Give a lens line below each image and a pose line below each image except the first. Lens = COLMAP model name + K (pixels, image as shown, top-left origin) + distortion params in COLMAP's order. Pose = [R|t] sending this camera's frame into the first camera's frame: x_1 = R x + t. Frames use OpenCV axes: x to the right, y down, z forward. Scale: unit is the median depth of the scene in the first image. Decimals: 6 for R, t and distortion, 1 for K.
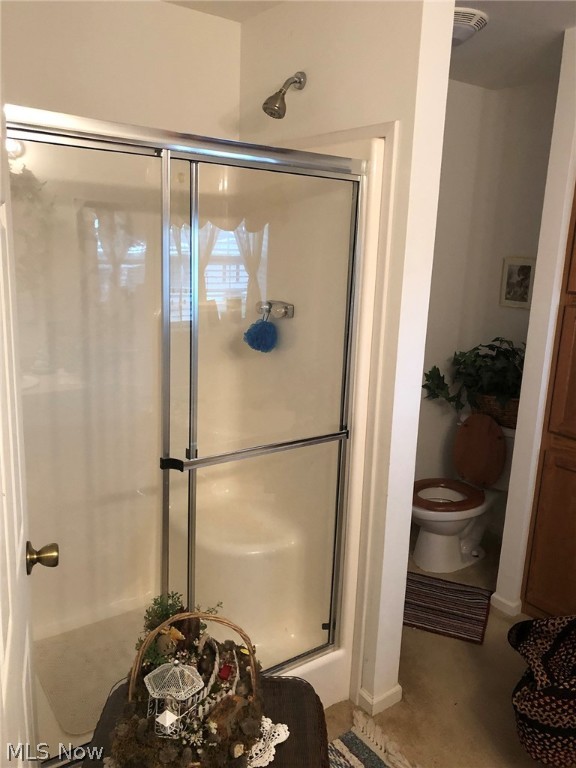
lens RADIAL K [[624.3, 0, 293.6], [0, 624.3, 384.2], [0, 0, 1]] dist [0.043422, -0.050605]
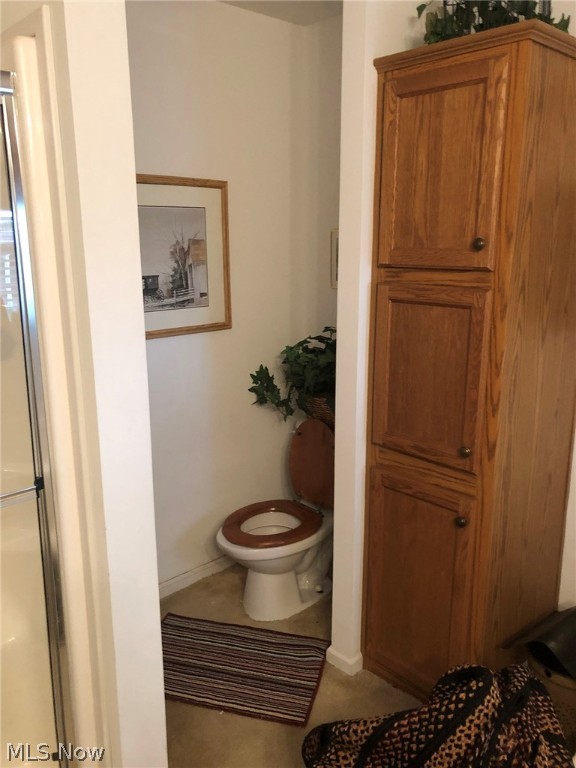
lens RADIAL K [[624.3, 0, 281.7], [0, 624.3, 382.8], [0, 0, 1]] dist [0.043422, -0.050605]
pose [[0.991170, -0.072654, 0.110925, 0.194332], [0.071627, 0.997344, 0.013226, -0.017981], [-0.111591, -0.005164, 0.993741, 0.213195]]
